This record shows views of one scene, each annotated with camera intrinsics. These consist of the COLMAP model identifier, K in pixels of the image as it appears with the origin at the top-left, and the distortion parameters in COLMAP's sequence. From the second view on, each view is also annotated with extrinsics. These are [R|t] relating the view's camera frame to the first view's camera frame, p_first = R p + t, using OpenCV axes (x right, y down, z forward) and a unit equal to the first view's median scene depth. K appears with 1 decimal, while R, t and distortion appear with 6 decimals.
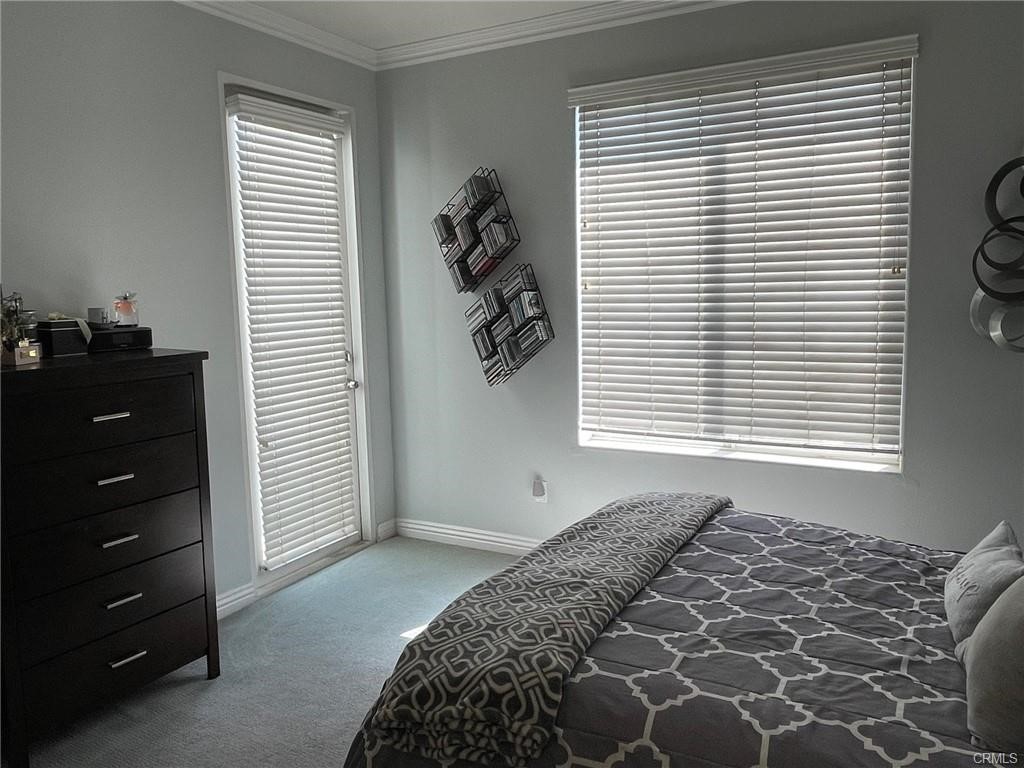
lens RADIAL K [[784.1, 0, 511.4], [0, 784.1, 381.8], [0, 0, 1]] dist [0.007445, -0.025725]
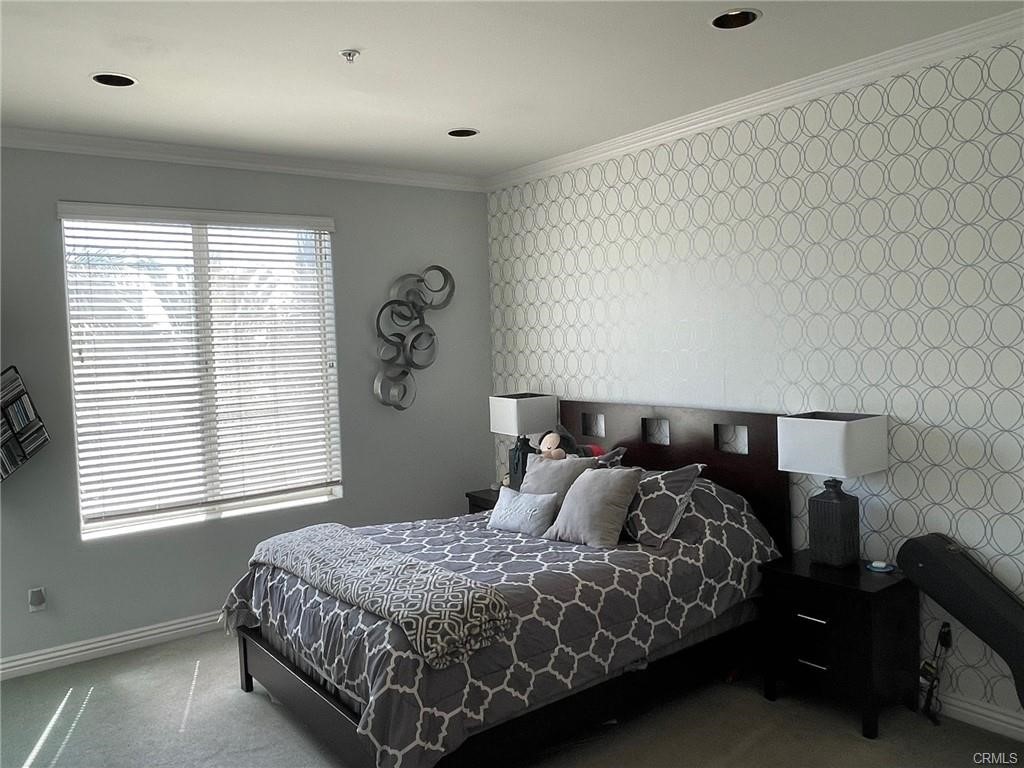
lens RADIAL K [[784.1, 0, 509.6], [0, 784.1, 384.8], [0, 0, 1]] dist [0.007445, -0.025725]
pose [[0.405898, -0.046253, 0.912747, -1.467317], [0.140424, 0.990015, -0.012278, -0.069557], [-0.903066, 0.133155, 0.408340, 0.127231]]
